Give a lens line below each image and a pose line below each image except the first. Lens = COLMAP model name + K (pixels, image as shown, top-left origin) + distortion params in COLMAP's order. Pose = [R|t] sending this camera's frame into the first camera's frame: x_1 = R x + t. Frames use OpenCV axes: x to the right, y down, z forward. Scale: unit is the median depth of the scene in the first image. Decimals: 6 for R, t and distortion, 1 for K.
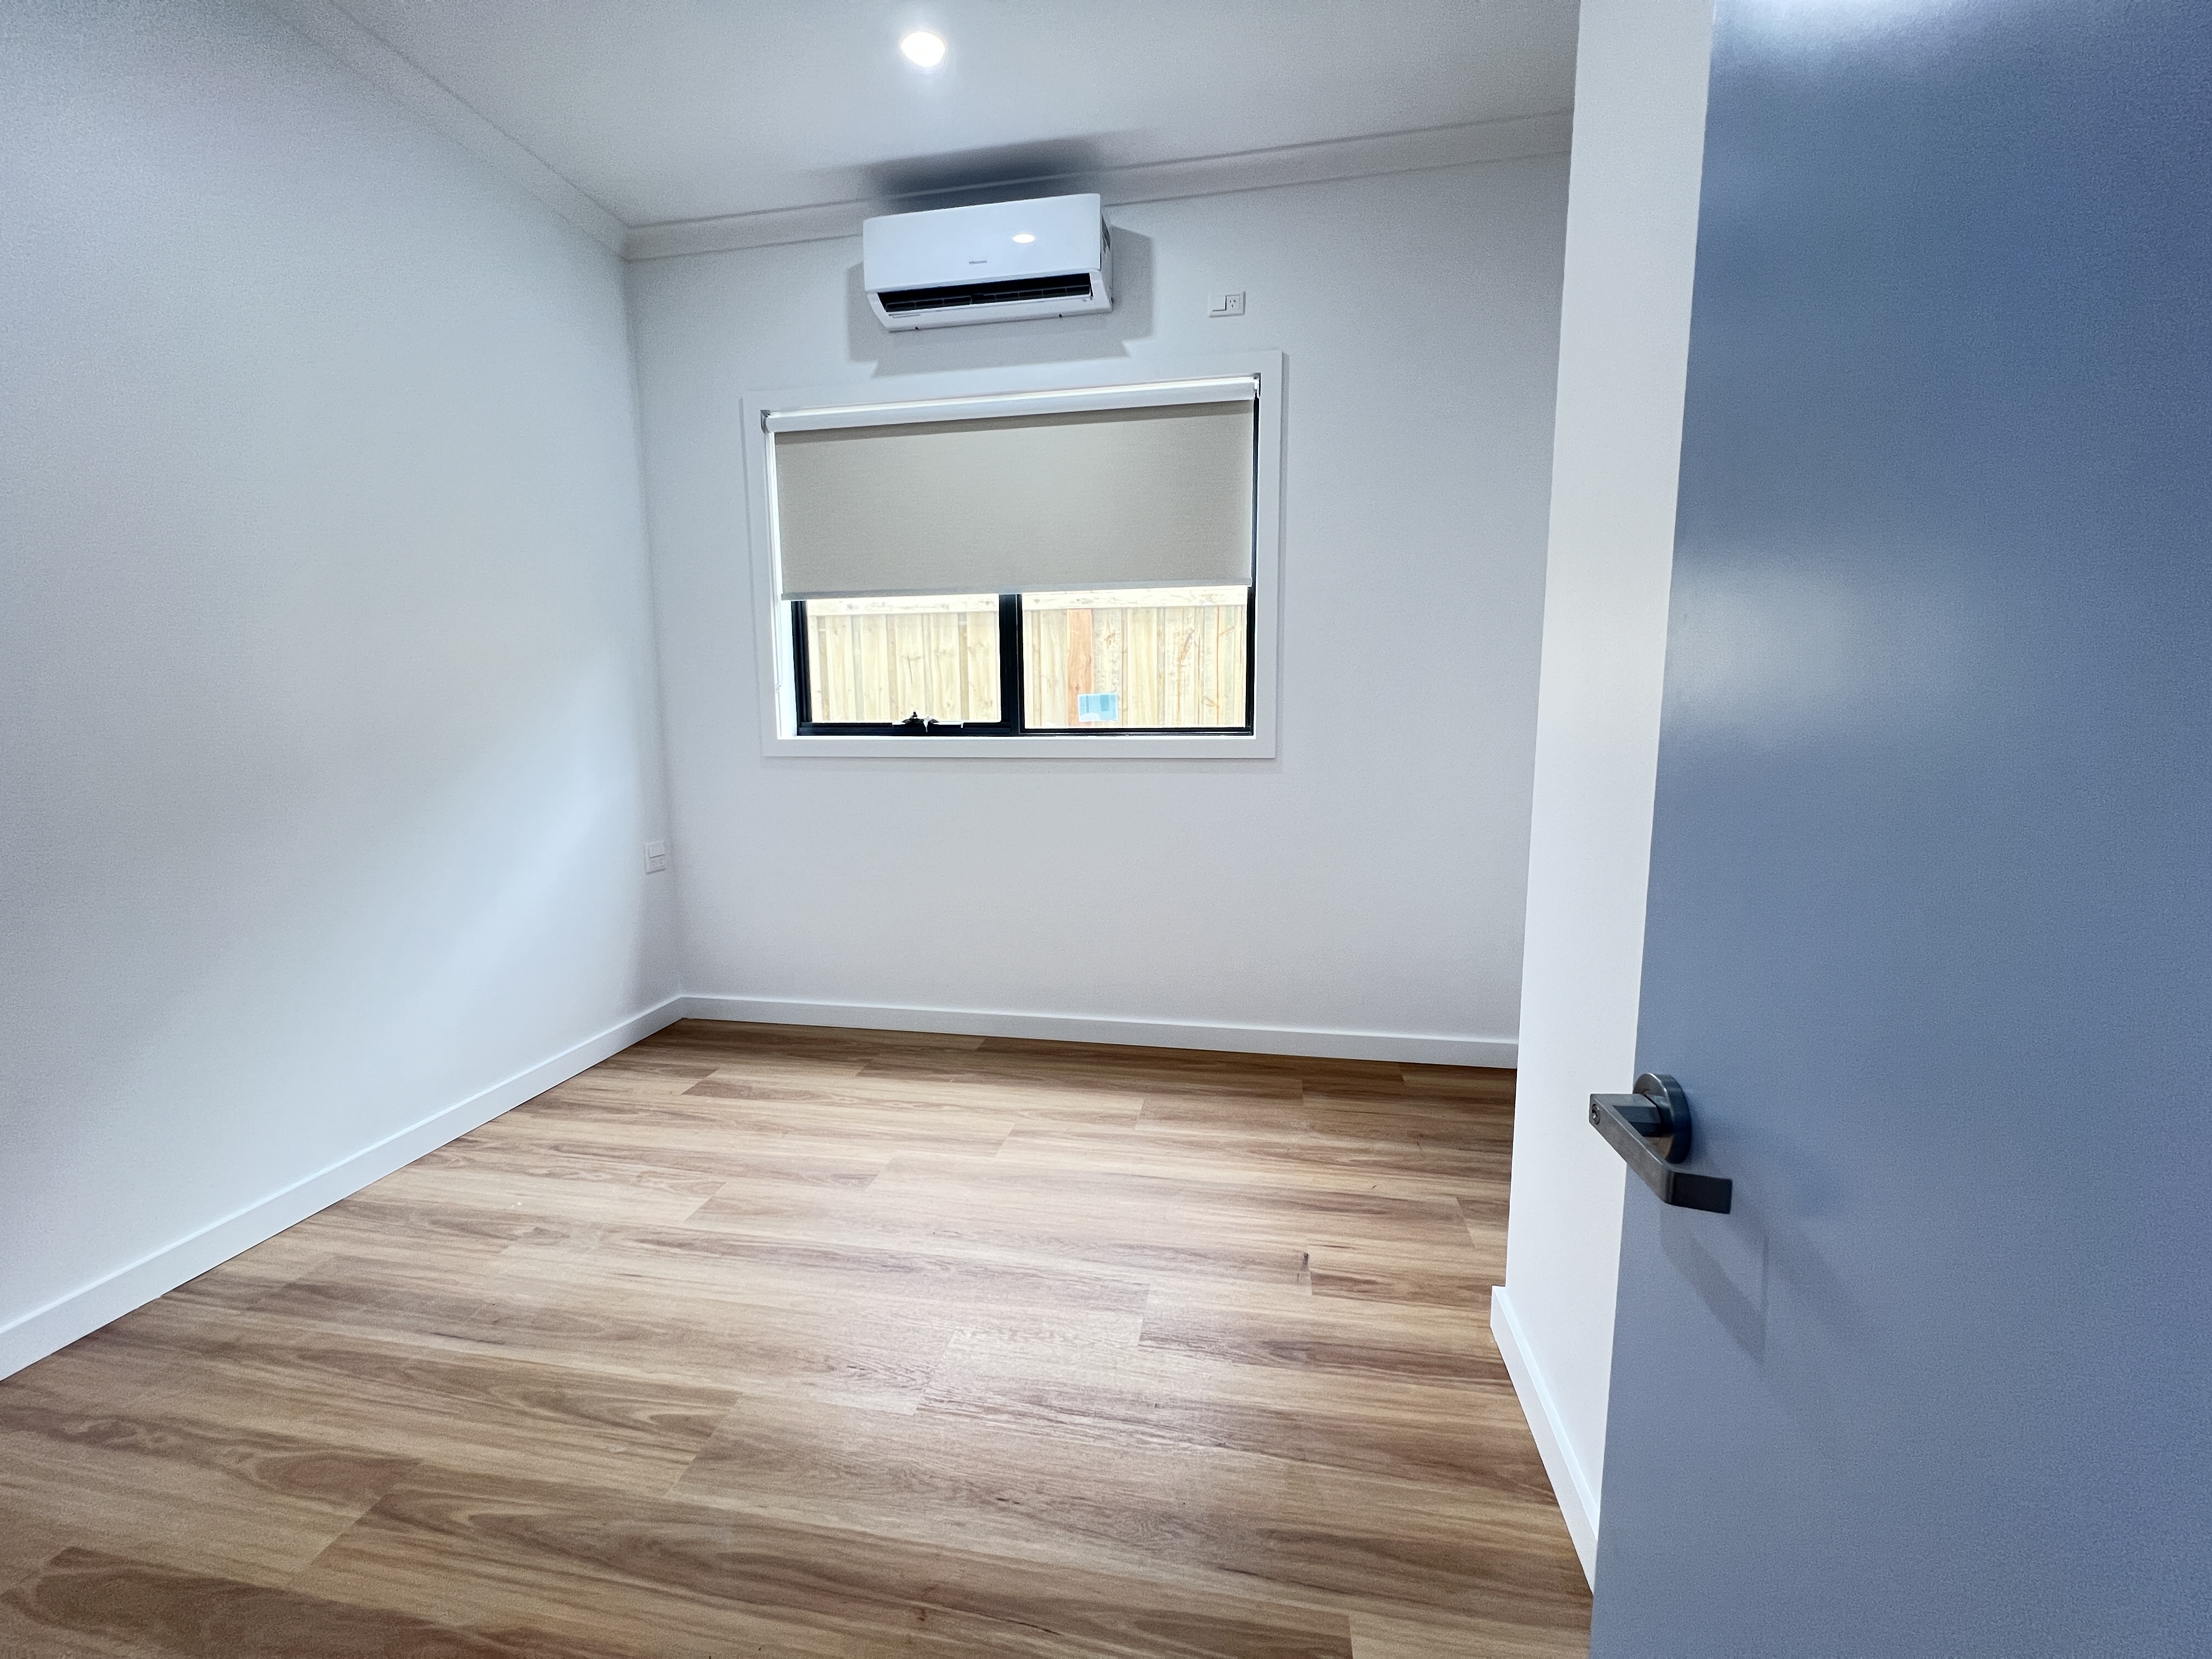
lens RADIAL K [[879.7, 0, 1107.5], [0, 879.7, 838.2], [0, 0, 1]] dist [-0.000583, -0.000745]
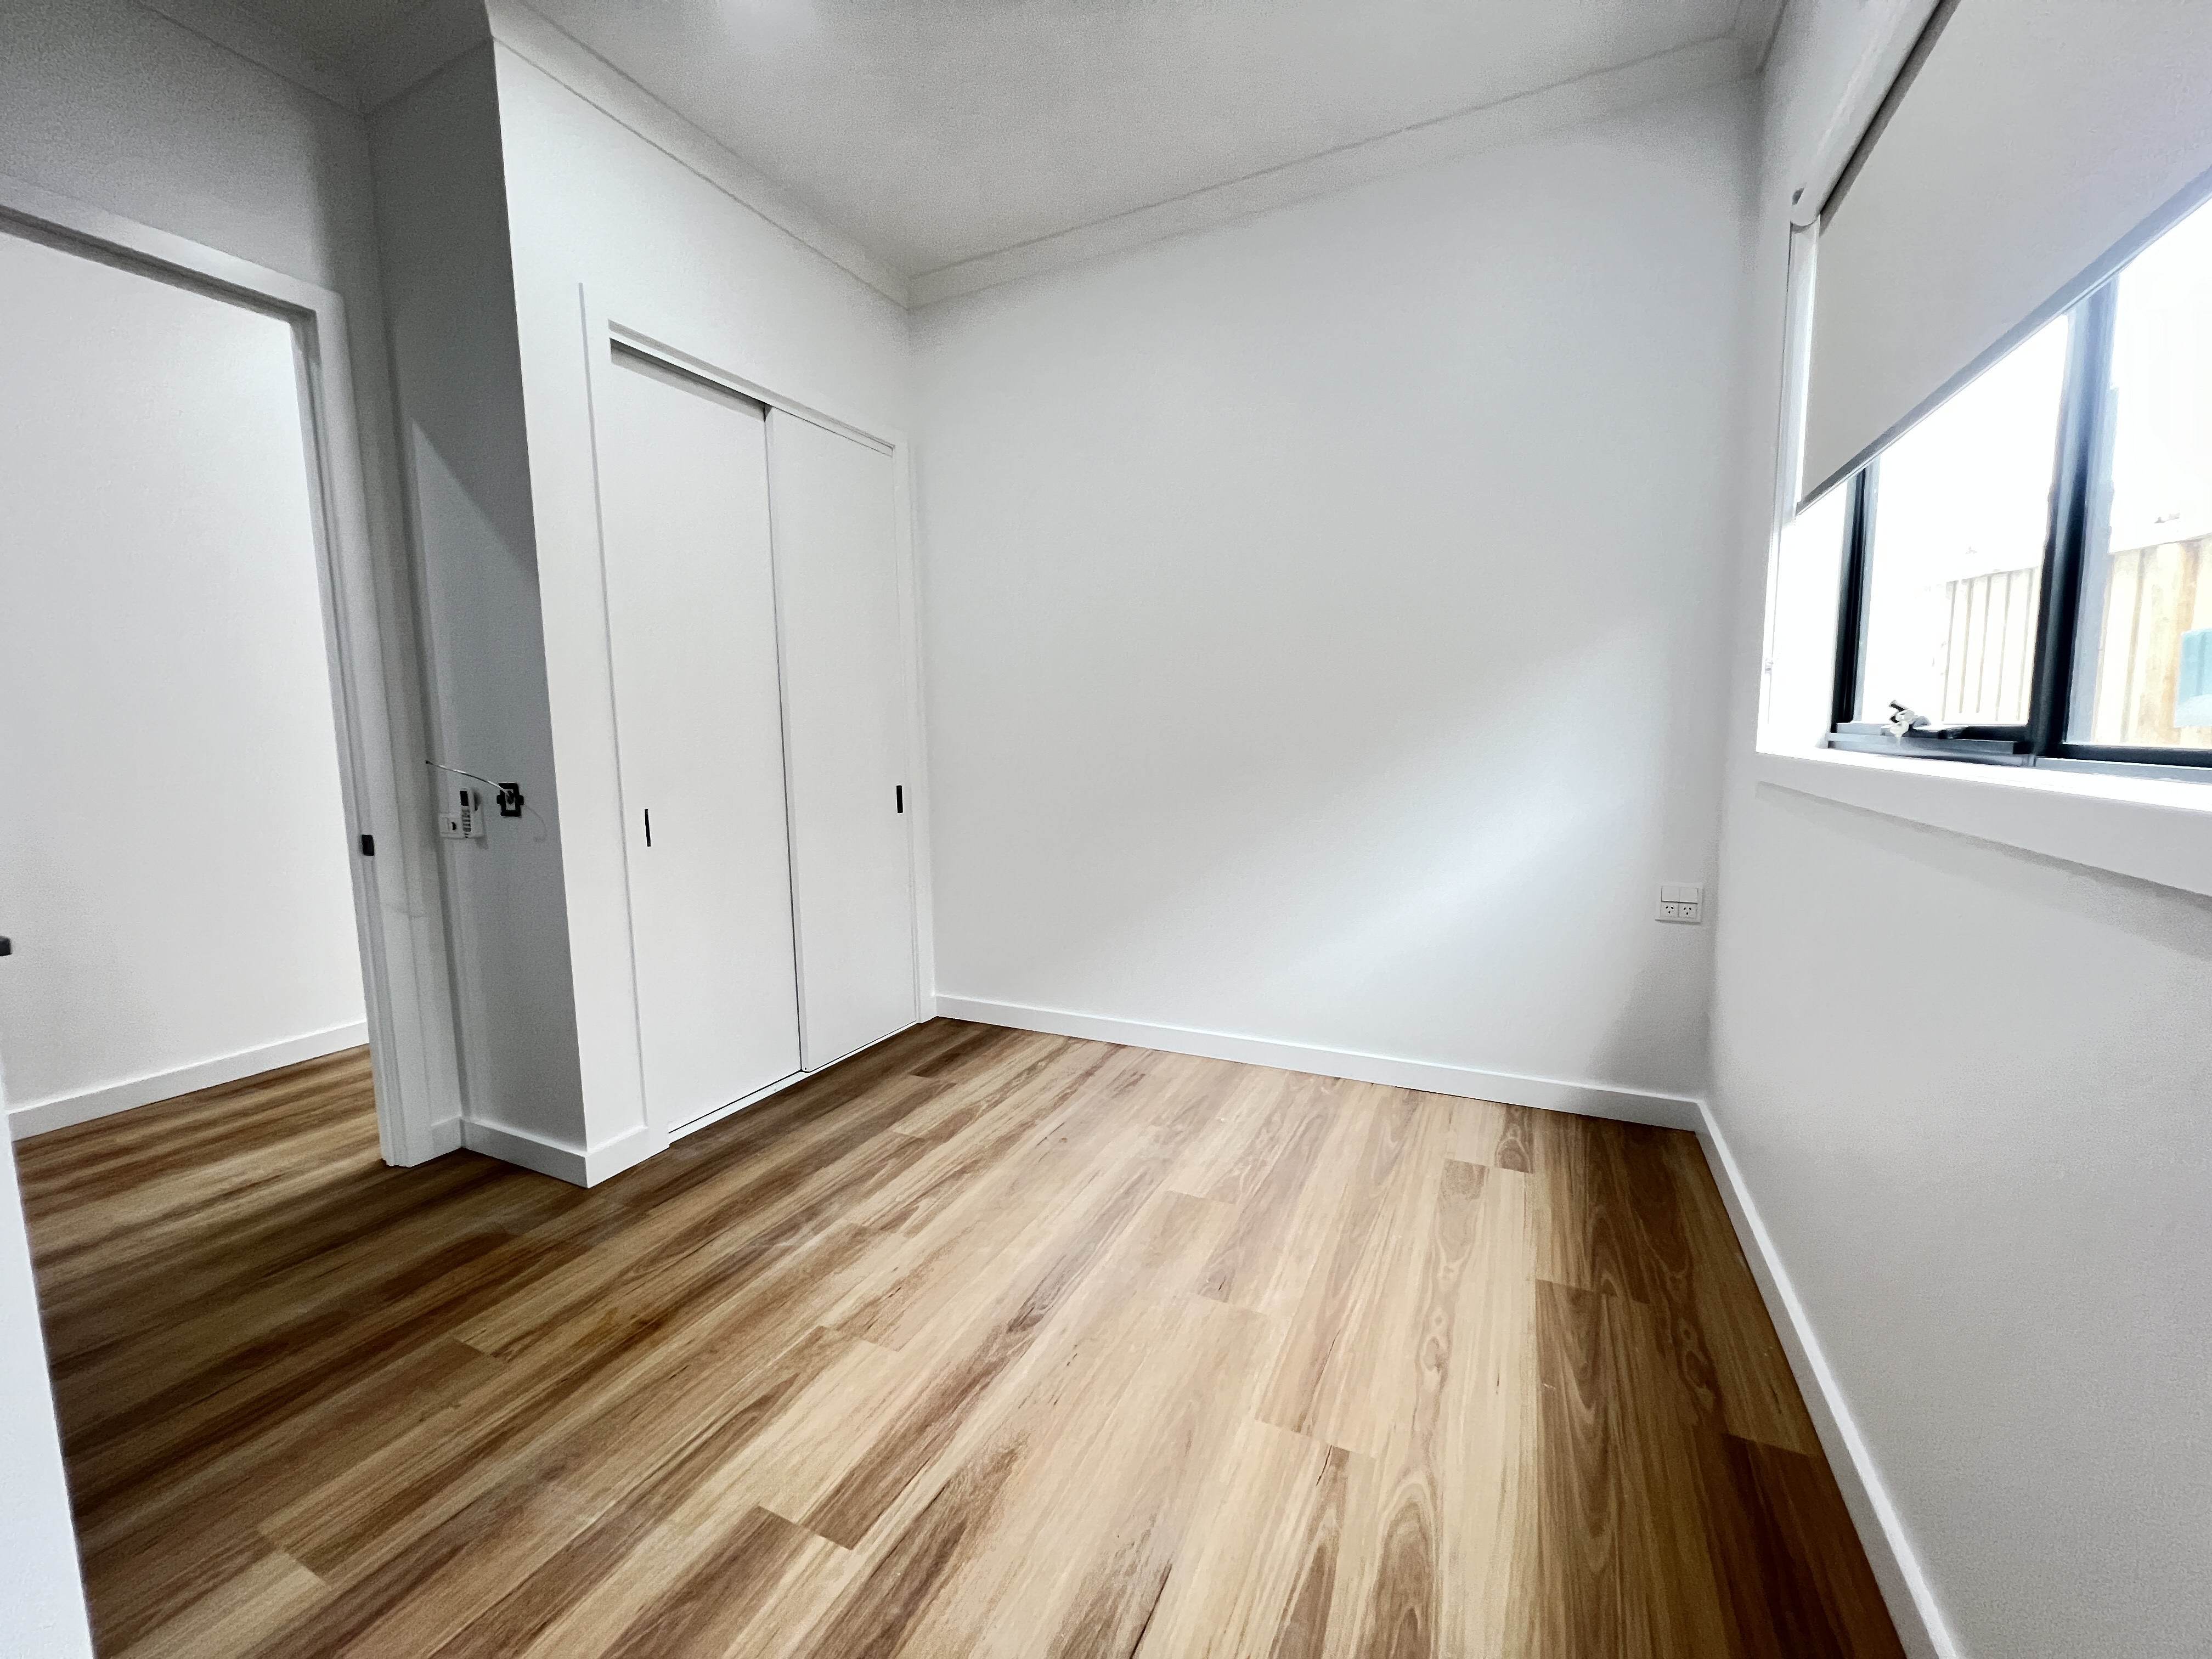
lens RADIAL K [[879.7, 0, 1102.8], [0, 879.7, 826.9], [0, 0, 1]] dist [-0.000583, -0.000745]
pose [[-0.276029, 0.114073, -0.954356, 0.466588], [-0.117835, 0.981426, 0.151390, -0.139658], [0.953899, 0.154244, -0.257460, 1.023644]]
